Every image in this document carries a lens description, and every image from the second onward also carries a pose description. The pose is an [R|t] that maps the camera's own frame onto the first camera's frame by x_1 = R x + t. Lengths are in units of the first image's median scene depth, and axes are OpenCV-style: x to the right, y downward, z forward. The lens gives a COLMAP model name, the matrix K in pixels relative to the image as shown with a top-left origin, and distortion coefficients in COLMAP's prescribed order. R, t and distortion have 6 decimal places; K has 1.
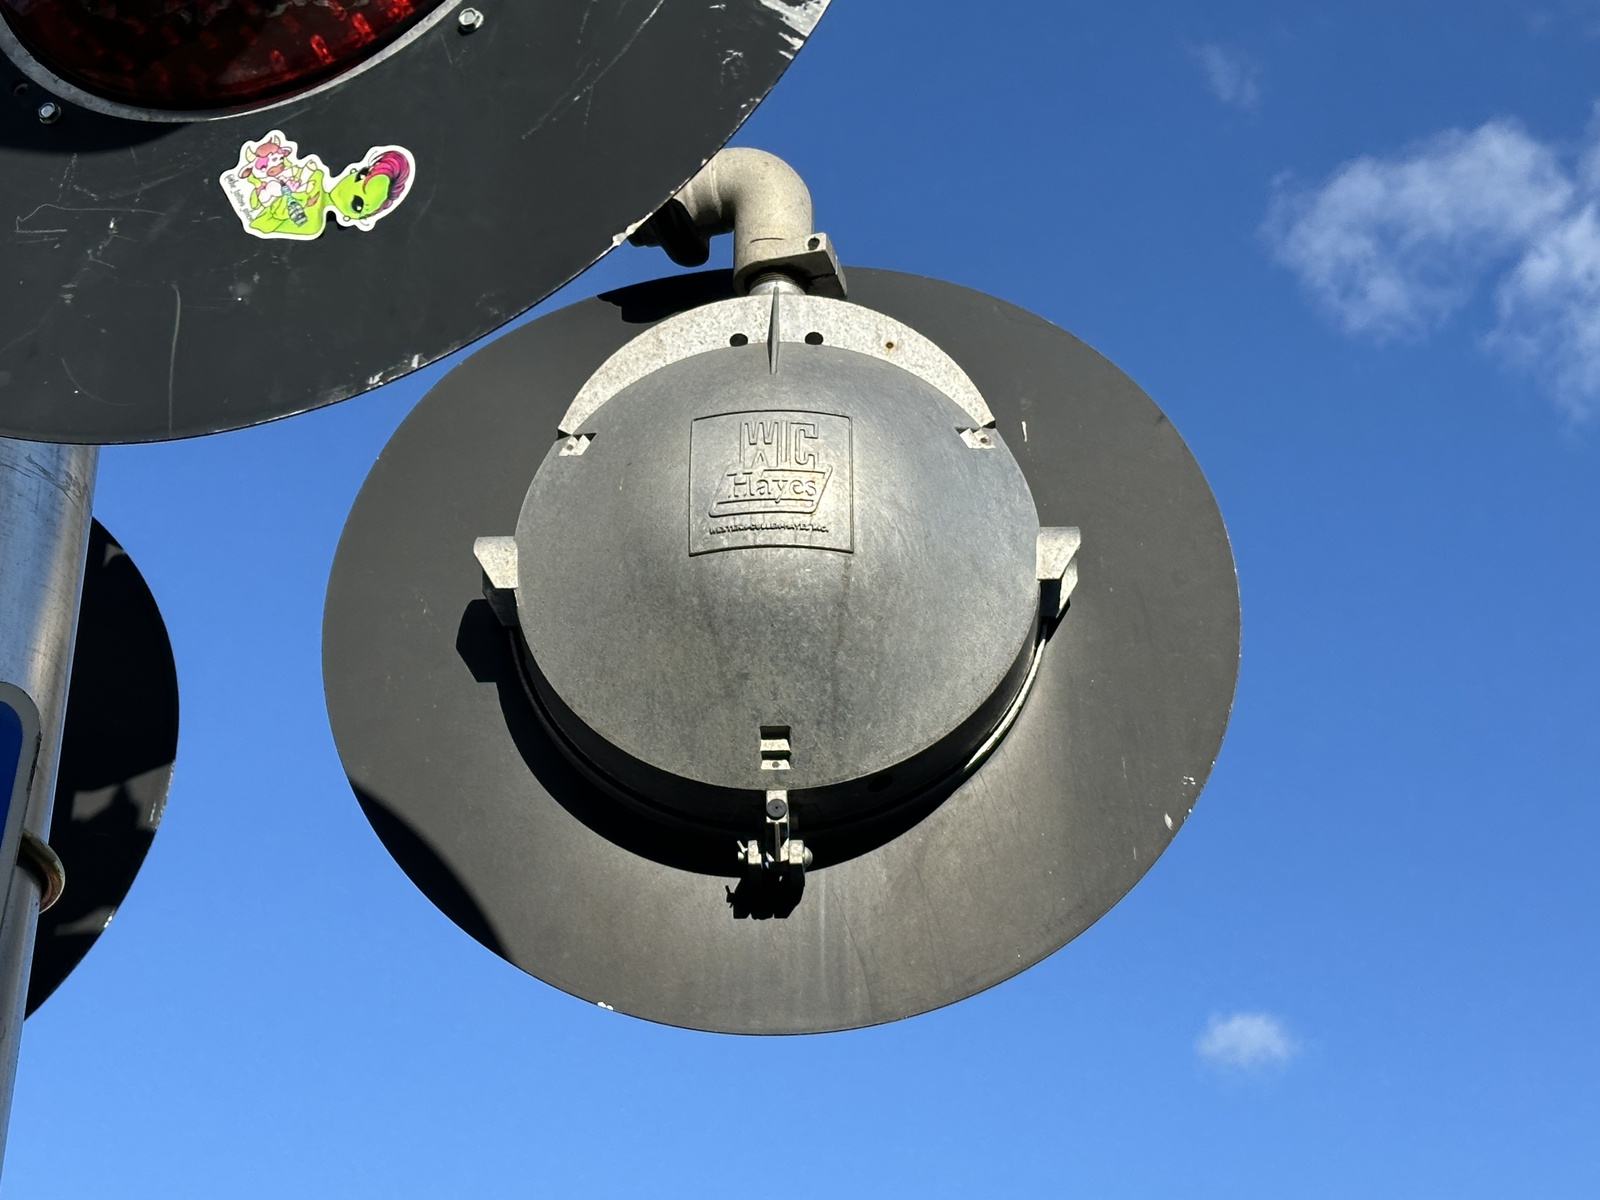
lens RADIAL K [[2903.9, 0, 815.9], [0, 2903.9, 552.6], [0, 0, 1]] dist [0.201437, 0.000000]
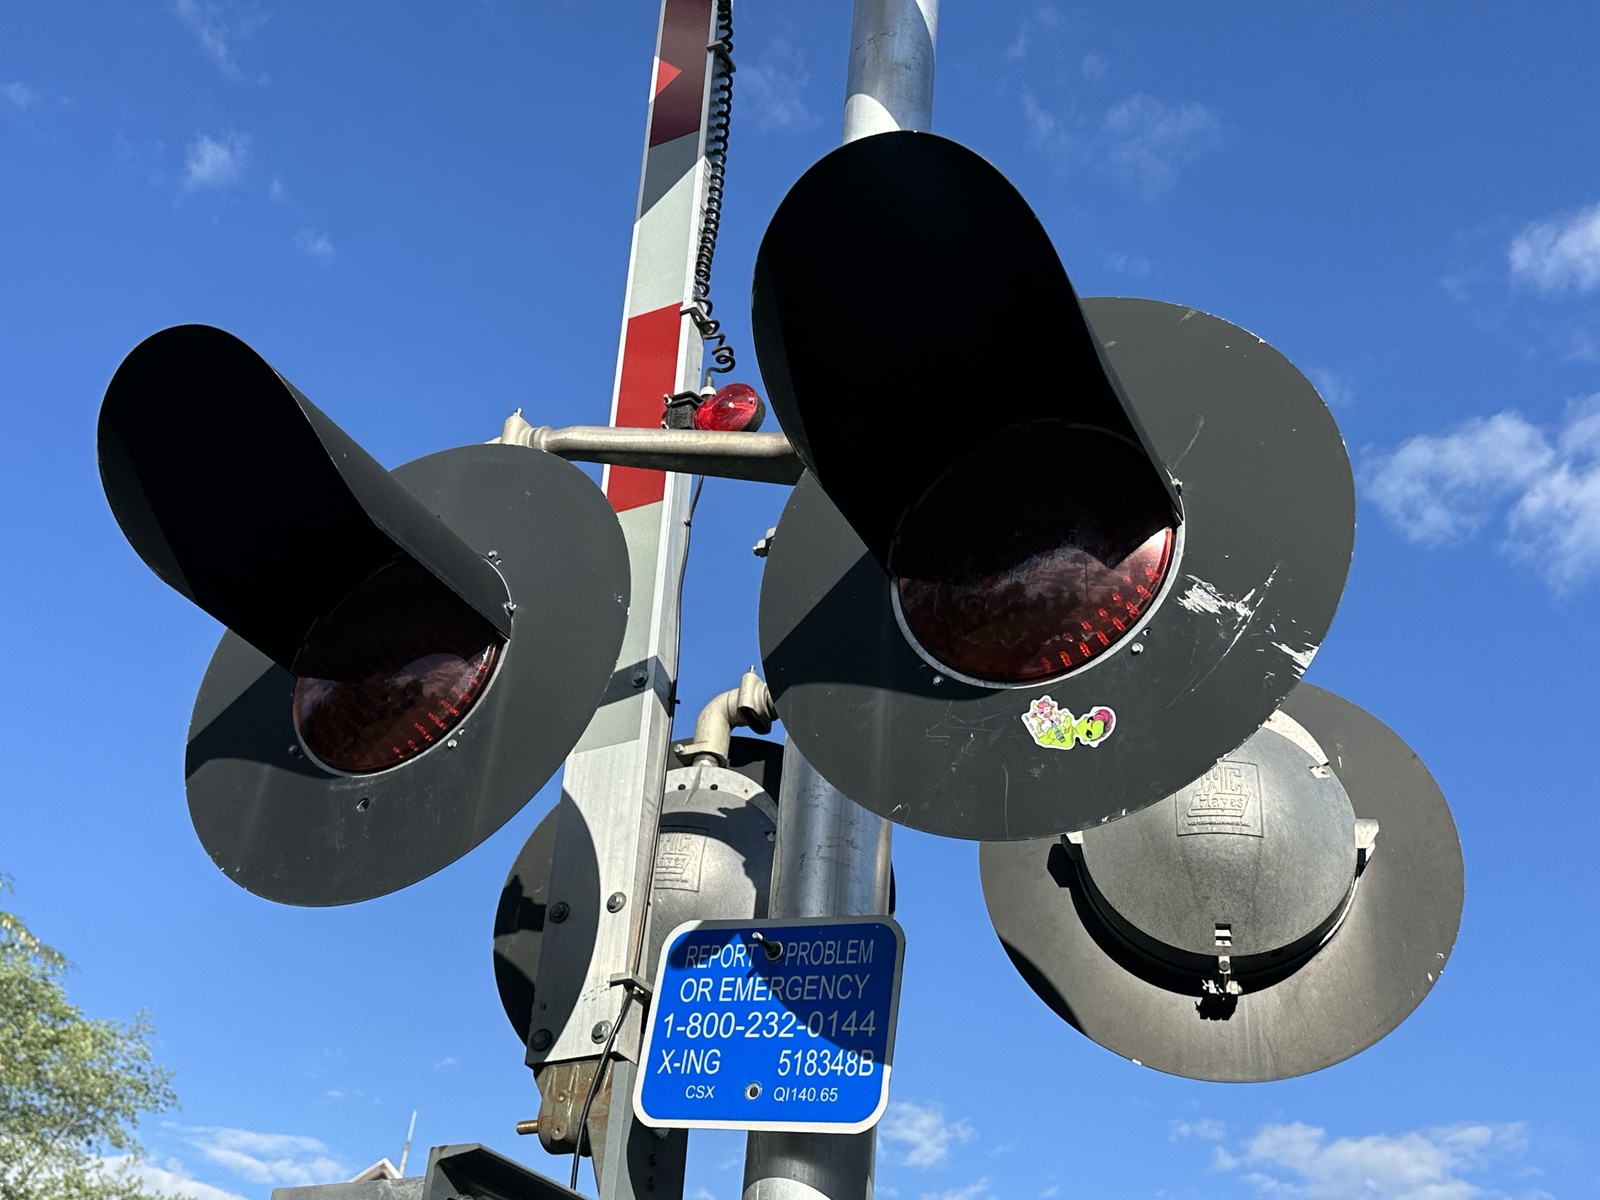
lens RADIAL K [[1702.4, 0, 811.0], [0, 1702.4, 590.8], [0, 0, 1]] dist [0.082011, 0.000000]
pose [[0.987789, -0.001897, -0.155786, -0.108428], [-0.005549, 0.998863, -0.047347, -0.109940], [0.155699, 0.047633, 0.986655, -0.210418]]
